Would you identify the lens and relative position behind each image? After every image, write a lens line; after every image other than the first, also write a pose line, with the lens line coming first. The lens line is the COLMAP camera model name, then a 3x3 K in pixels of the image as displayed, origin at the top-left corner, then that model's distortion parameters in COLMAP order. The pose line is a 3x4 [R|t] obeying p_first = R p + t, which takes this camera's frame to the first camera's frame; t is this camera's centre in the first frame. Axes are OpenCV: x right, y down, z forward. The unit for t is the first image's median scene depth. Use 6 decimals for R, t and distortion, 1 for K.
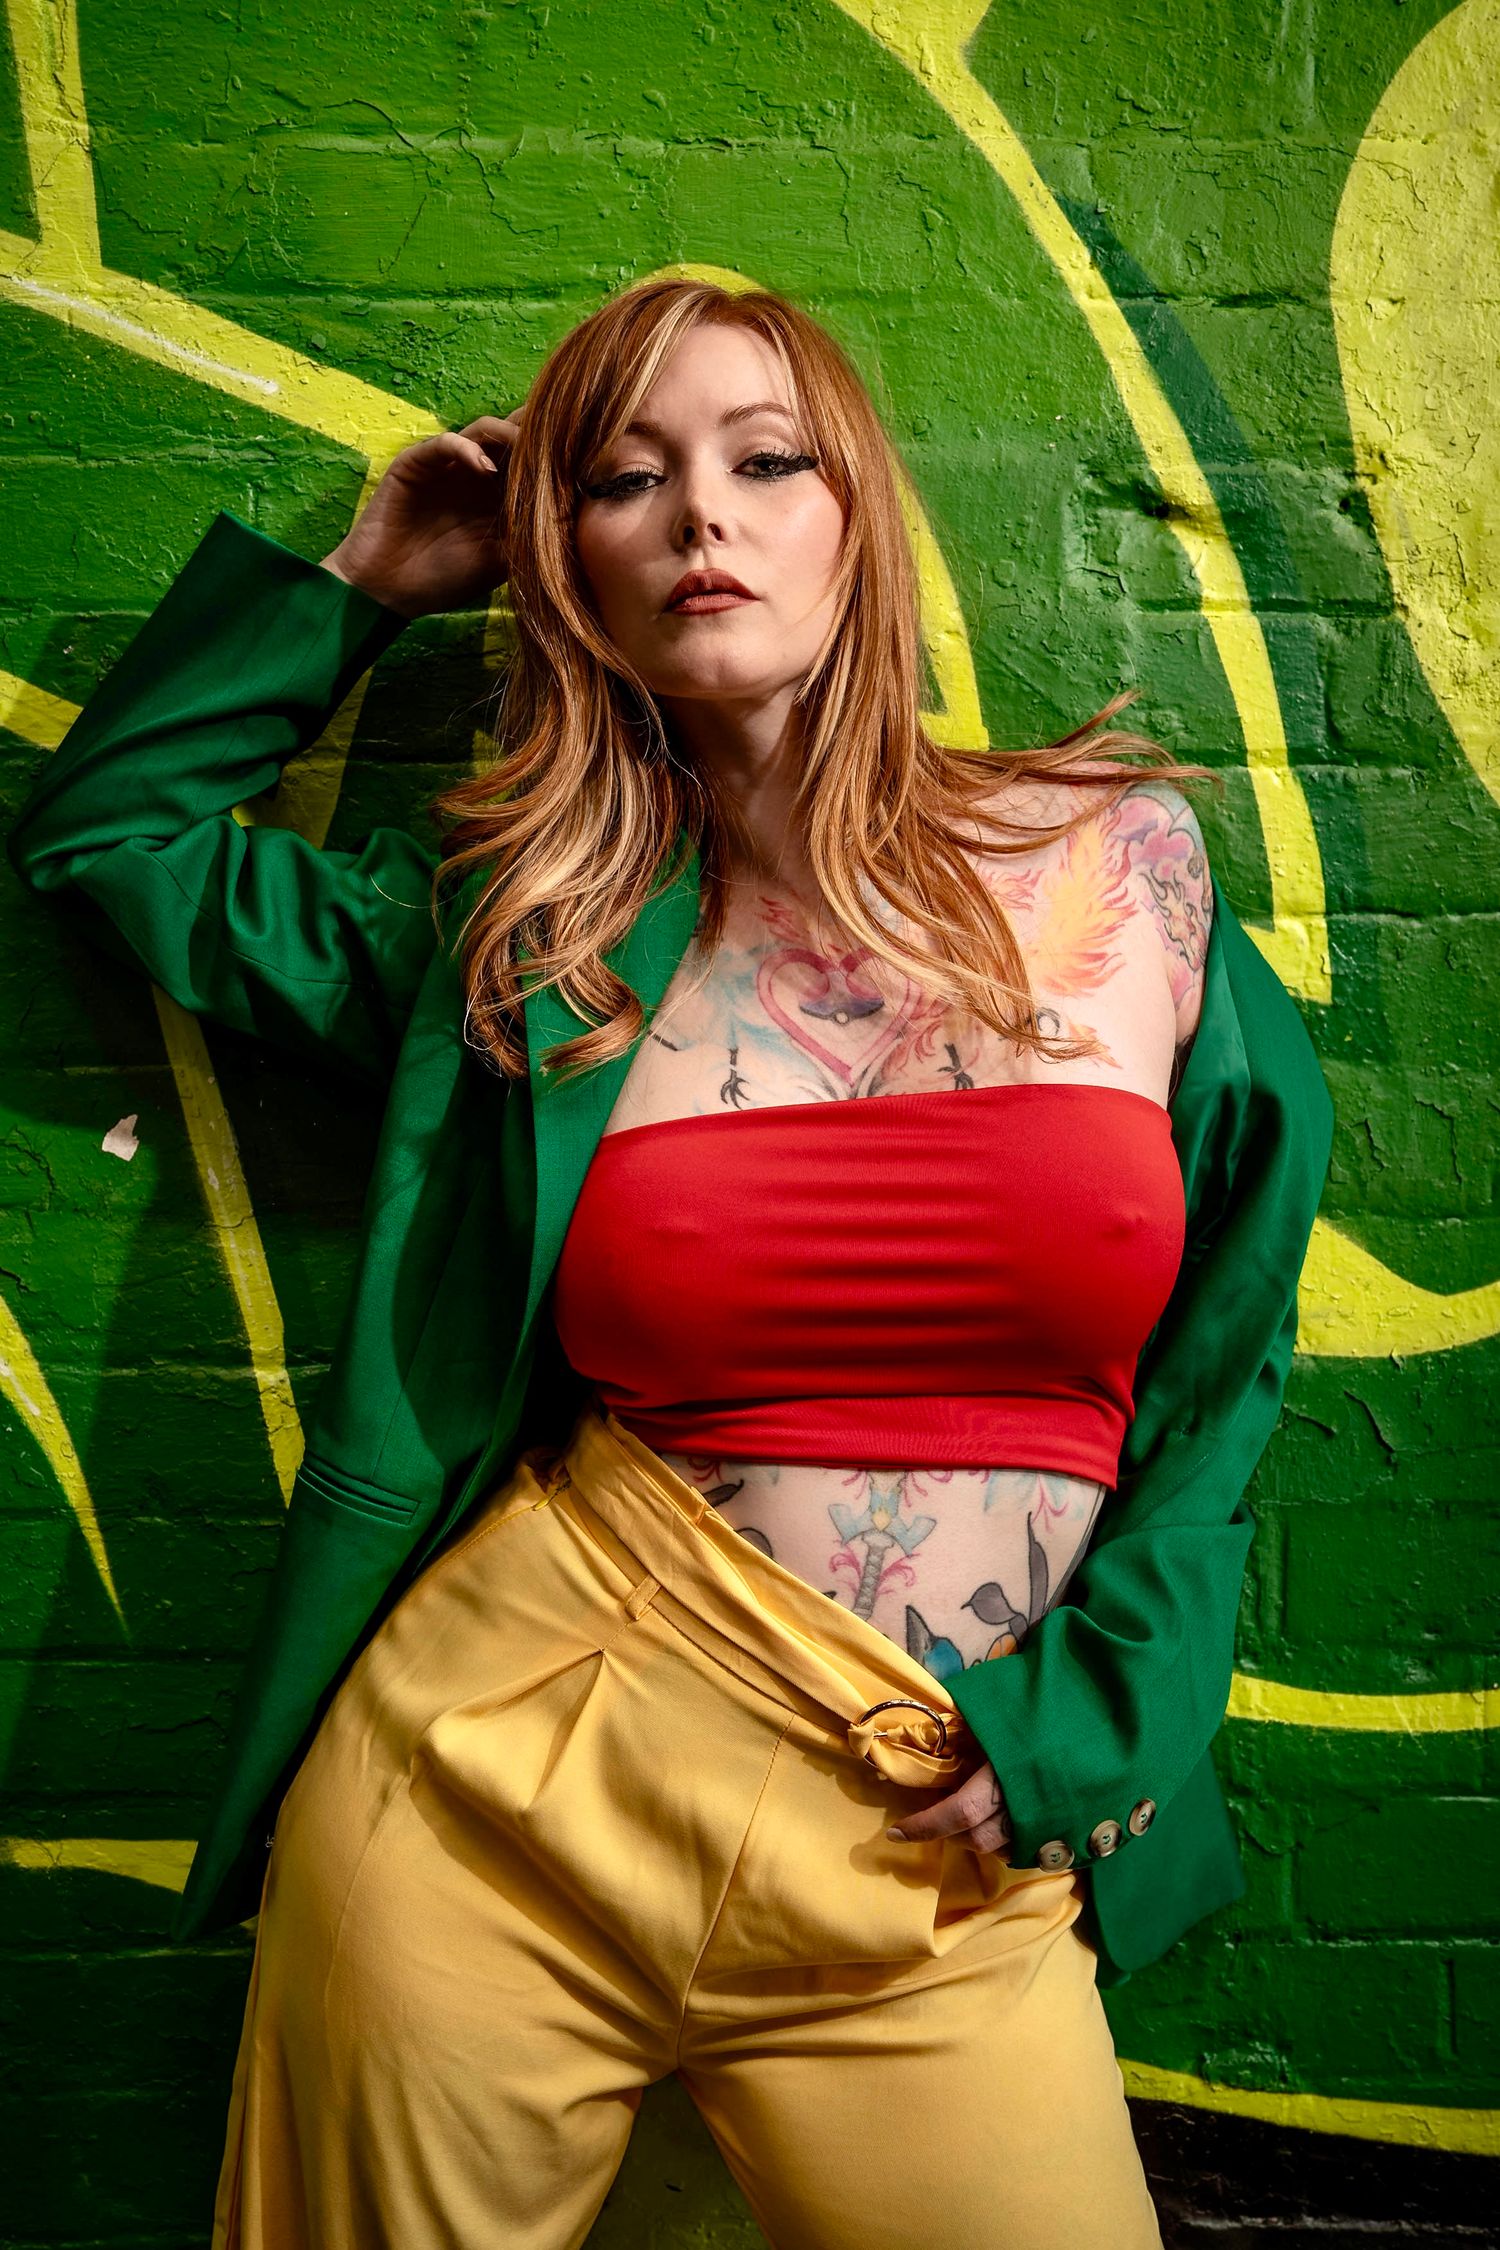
lens RADIAL K [[3116.5, 0, 748.6], [0, 3116.5, 1112.4], [0, 0, 1]] dist [-0.214065, 0.000000]
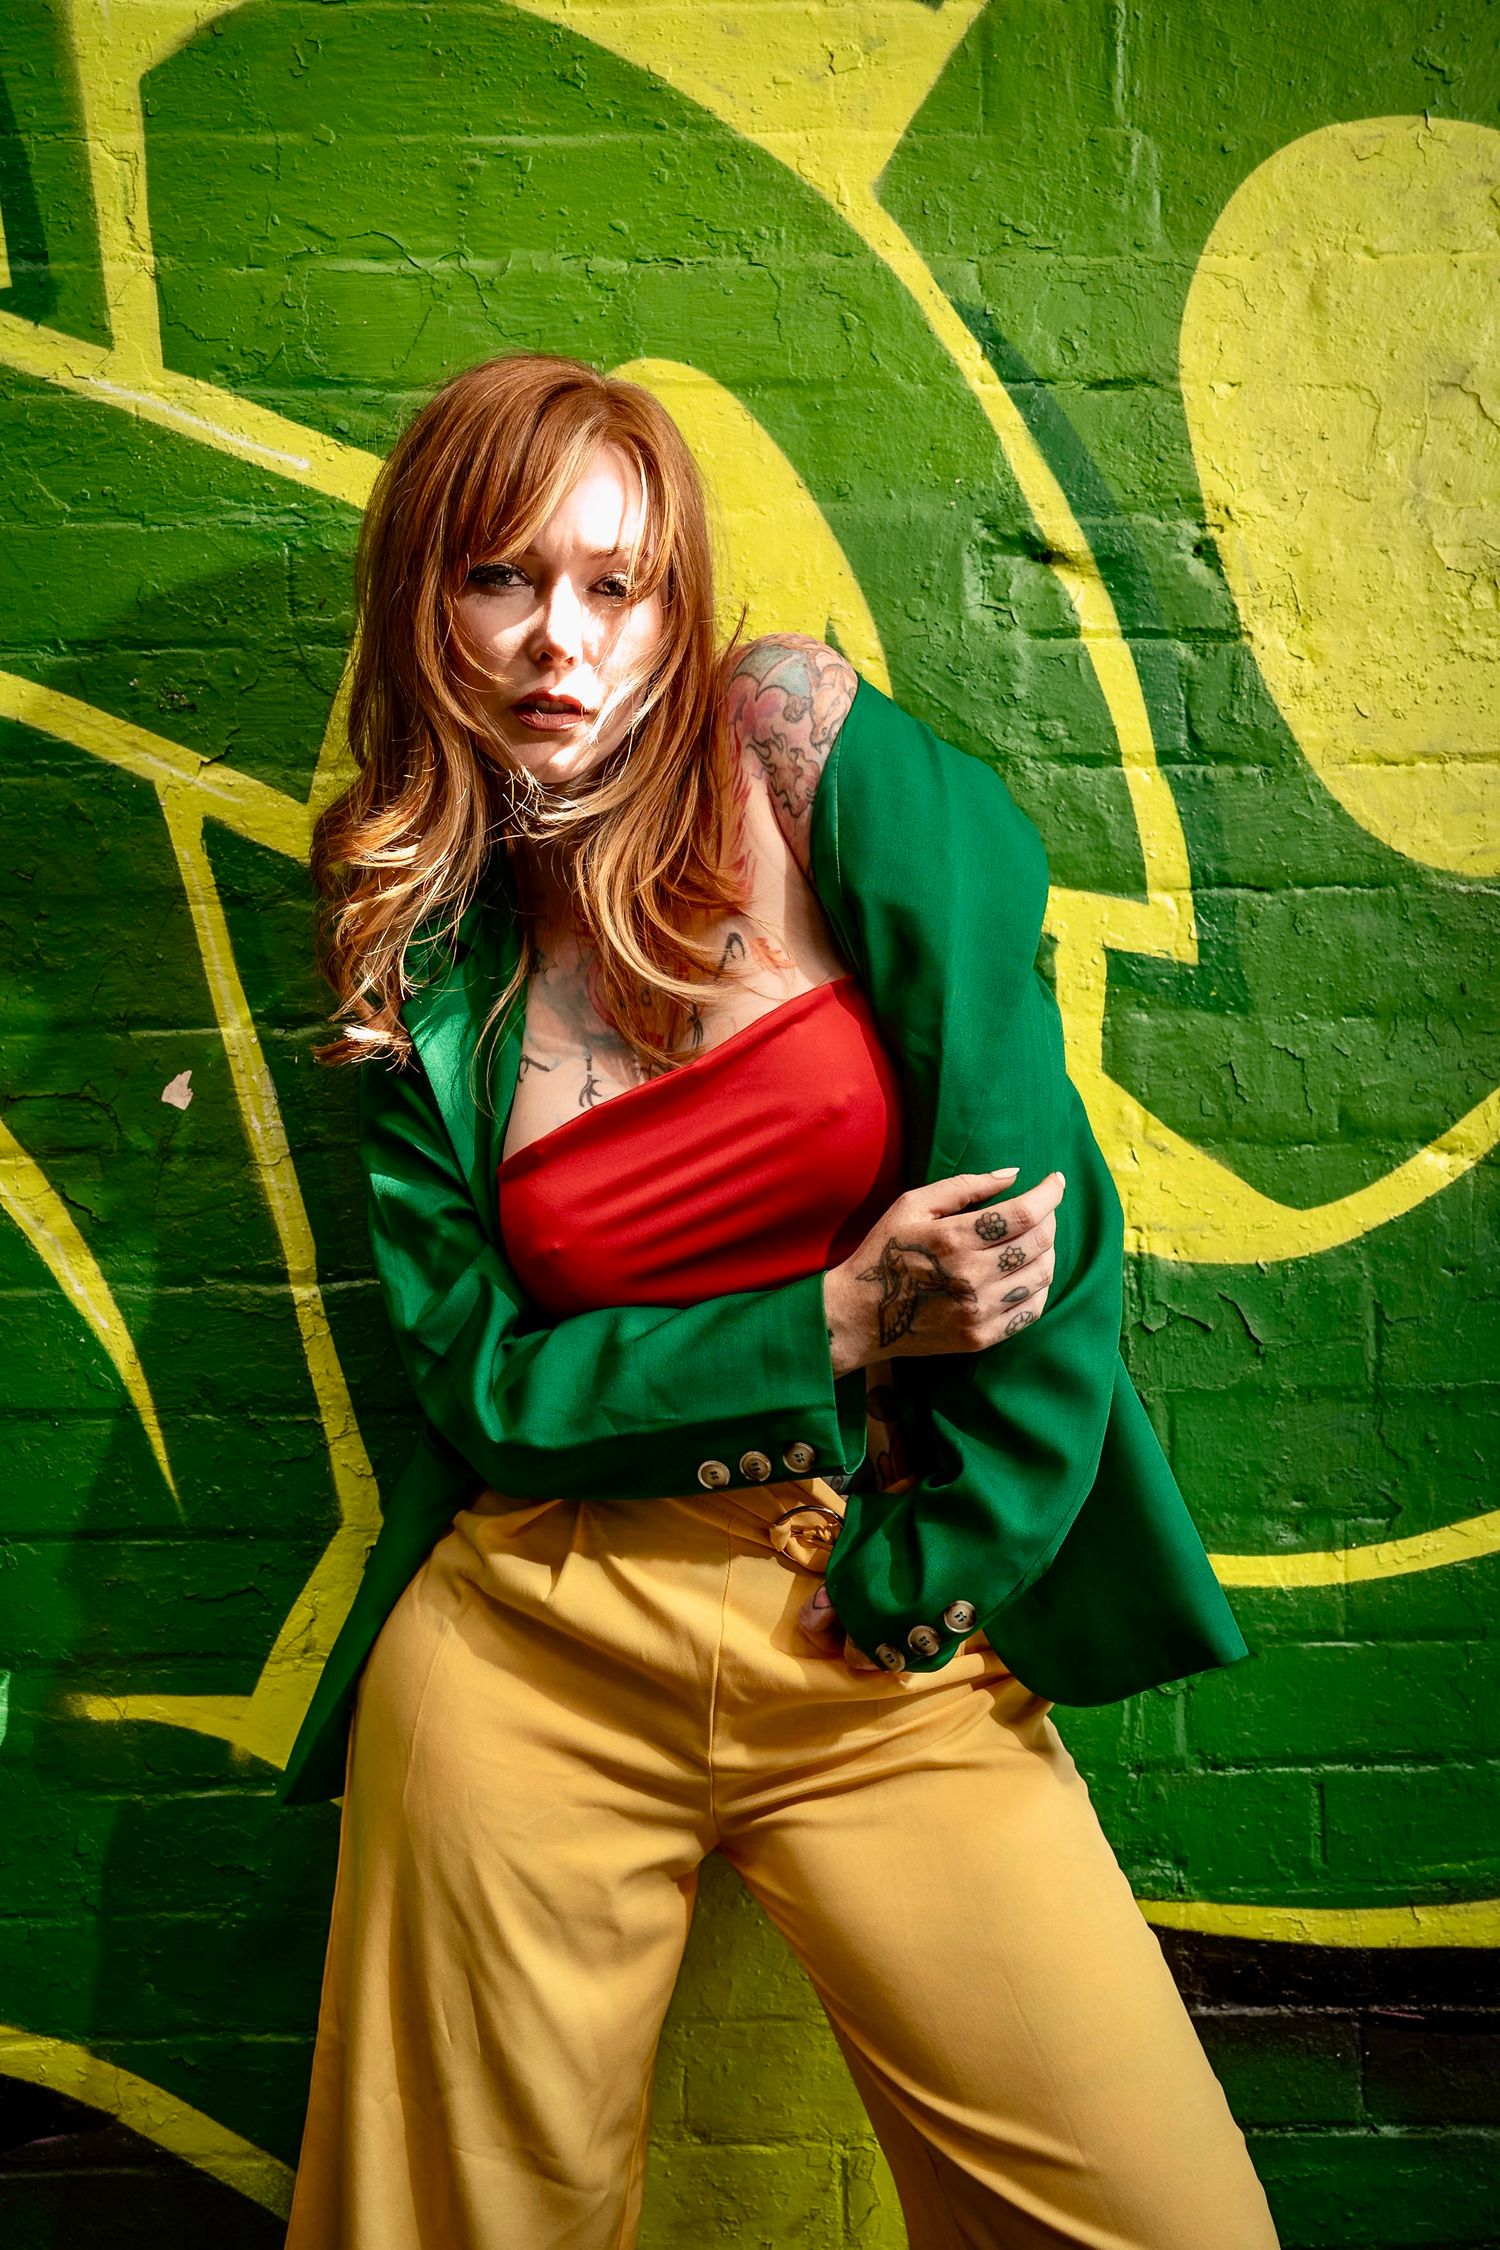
lens RADIAL K [[3116.5, 0, 751.4], [0, 3116.5, 1134.1], [0, 0, 1]] dist [-0.214065, 0.000000]
pose [[0.999863, -0.012641, 0.010710, 0.003737], [0.012414, 0.999702, 0.021002, 0.003088], [-0.010972, -0.020866, 0.999722, -0.202049]]
